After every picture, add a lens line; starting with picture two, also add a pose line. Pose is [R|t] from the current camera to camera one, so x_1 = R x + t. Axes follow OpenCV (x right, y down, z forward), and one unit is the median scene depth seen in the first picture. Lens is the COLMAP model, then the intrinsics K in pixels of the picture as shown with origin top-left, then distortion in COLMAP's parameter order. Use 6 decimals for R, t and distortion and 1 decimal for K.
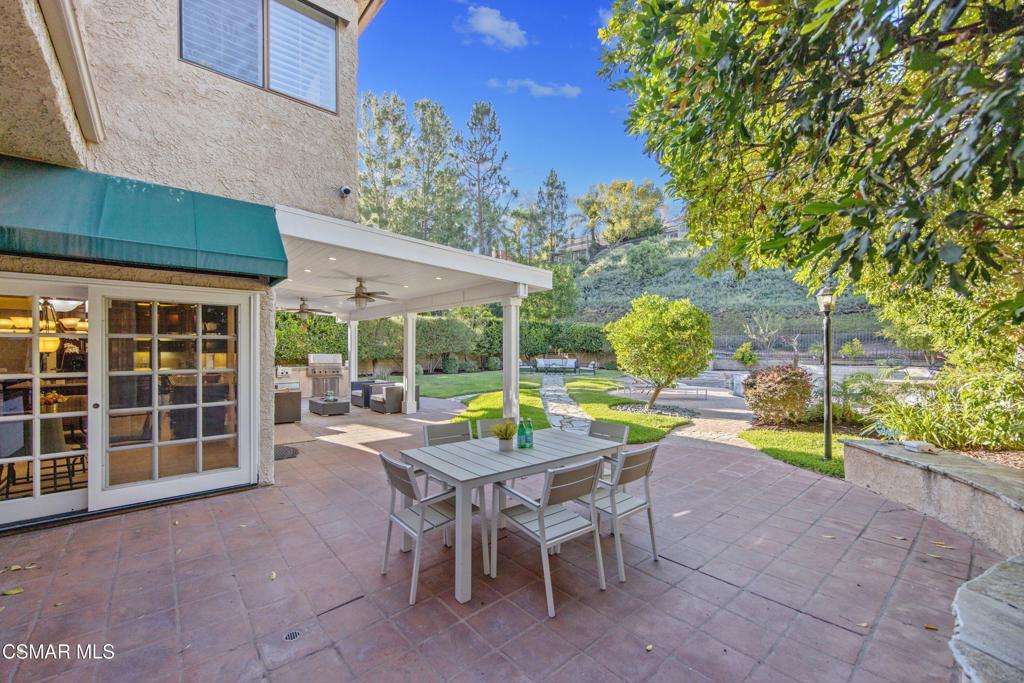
lens RADIAL K [[401.1, 0, 493.0], [0, 401.1, 360.7], [0, 0, 1]] dist [0.000442, 0.000032]
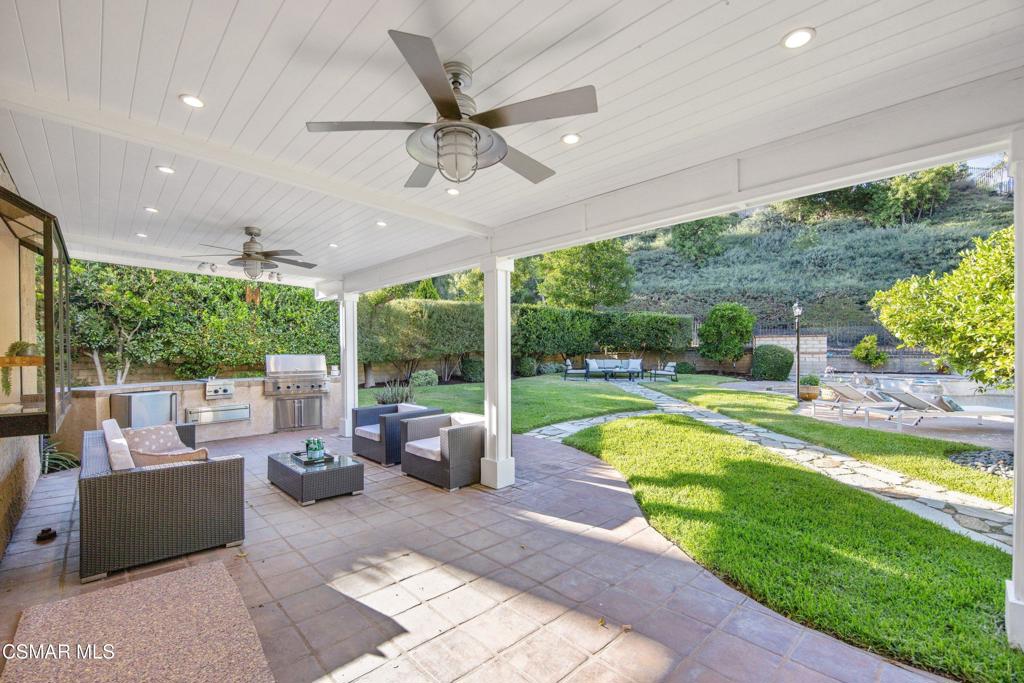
lens RADIAL K [[430.9, 0, 497.1], [0, 430.9, 359.5], [0, 0, 1]] dist [-0.020277, -0.000058]
pose [[0.998282, -0.008994, 0.057891, -0.098164], [0.009340, 0.999940, -0.005712, -0.002425], [-0.057837, 0.006243, 0.998307, 0.217796]]
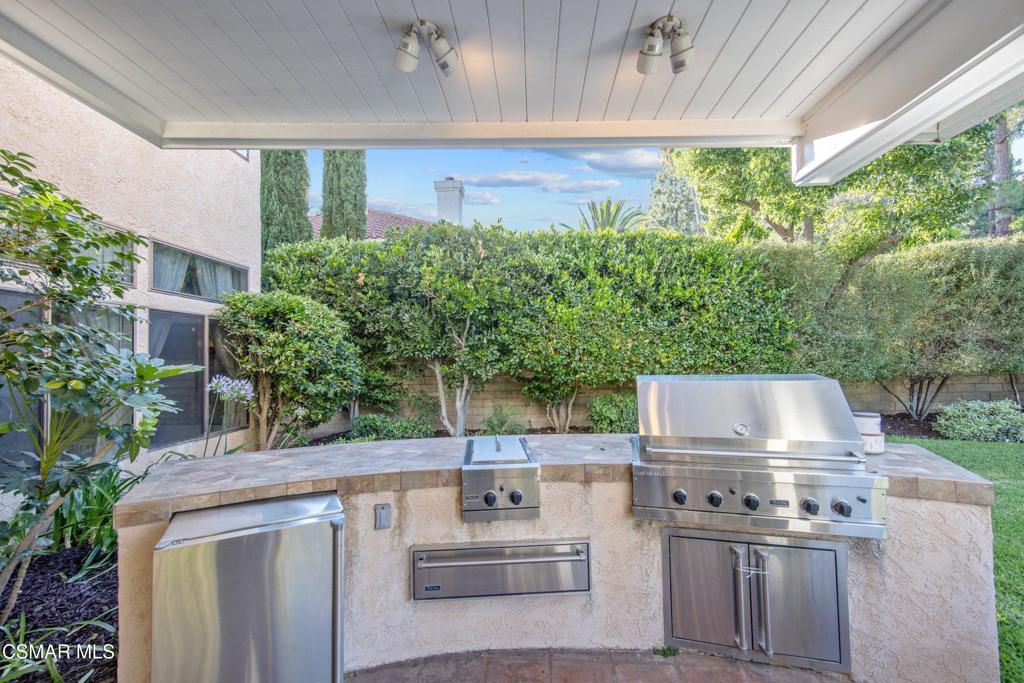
lens RADIAL K [[423.0, 0, 531.1], [0, 423.0, 344.8], [0, 0, 1]] dist [0.002098, 0.000282]
pose [[0.766836, -0.040335, -0.640574, -0.209026], [0.004072, 0.998309, -0.057987, -0.011617], [0.641830, 0.041858, 0.765704, 0.459321]]
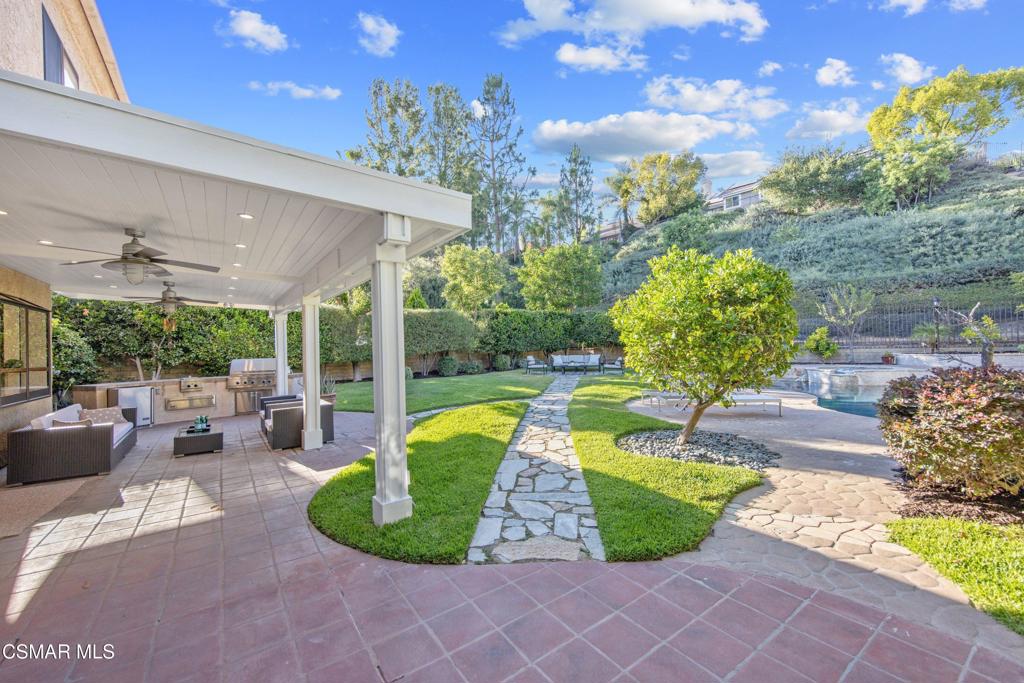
lens RADIAL K [[403.0, 0, 500.7], [0, 403.0, 348.4], [0, 0, 1]] dist [0.007073, -0.000018]
pose [[0.996315, -0.029044, -0.080701, 0.066506], [0.027414, 0.999399, -0.021225, -0.004508], [0.081269, 0.018935, 0.996512, 0.149054]]
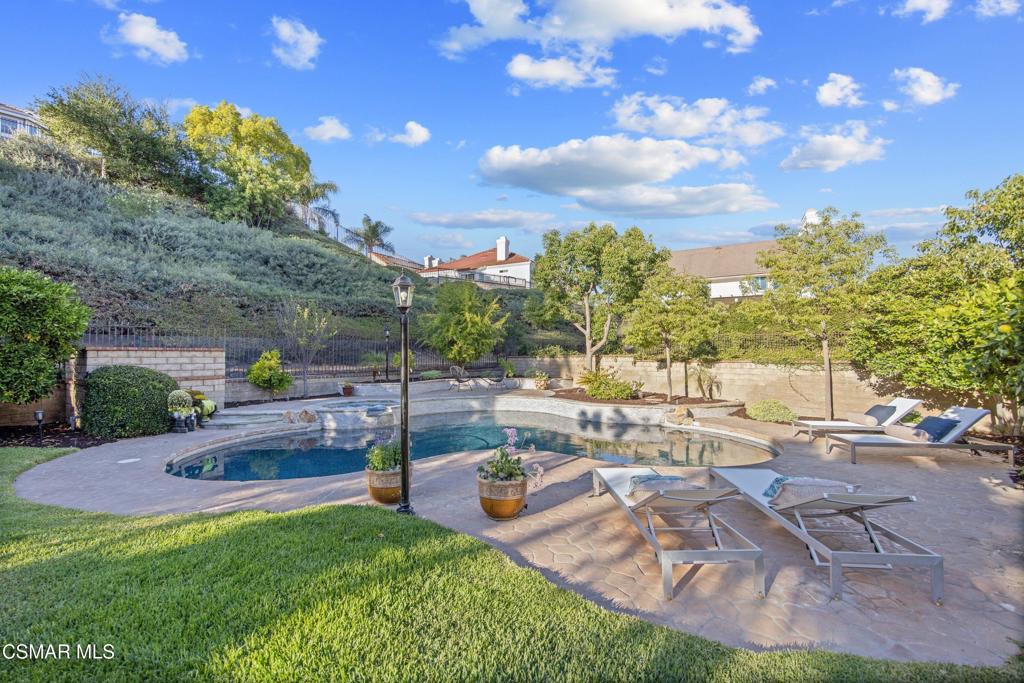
lens RADIAL K [[408.8, 0, 509.6], [0, 408.8, 345.4], [0, 0, 1]] dist [0.013422, -0.003683]
pose [[0.026686, 0.024202, 0.999351, 0.057160], [0.035619, 0.999049, -0.025145, -0.023703], [-0.999009, 0.036267, 0.025799, 0.571526]]
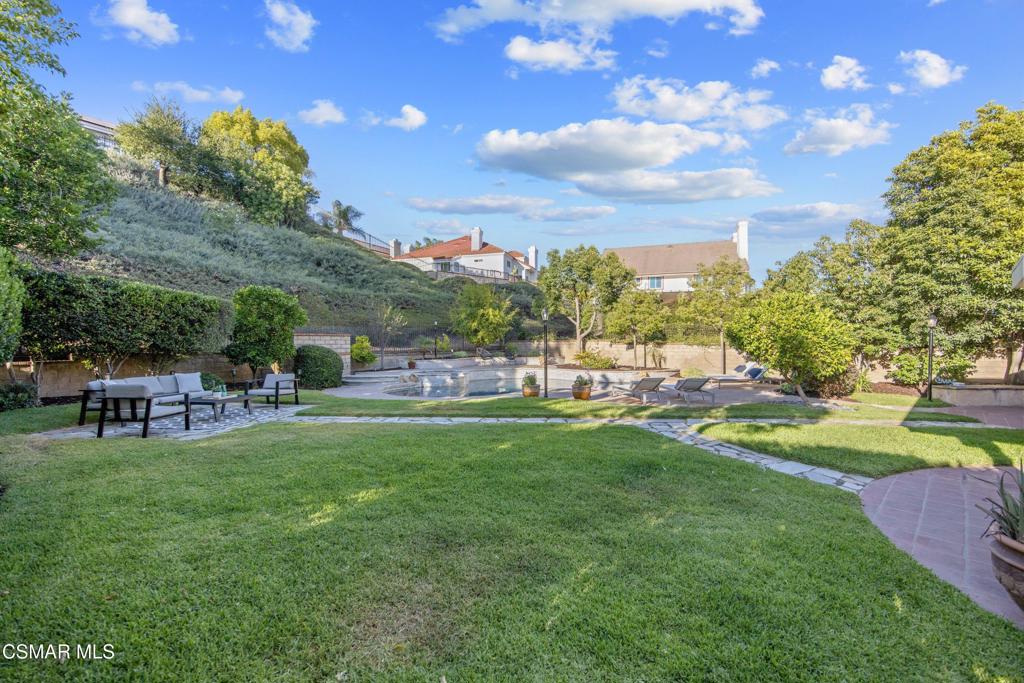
lens RADIAL K [[458.3, 0, 508.9], [0, 458.3, 342.9], [0, 0, 1]] dist [-0.007700, -0.000287]
pose [[-0.100065, -0.004292, 0.994972, -0.257366], [0.032738, 0.999435, 0.007603, -0.026135], [-0.994442, 0.033334, -0.099868, 0.706581]]
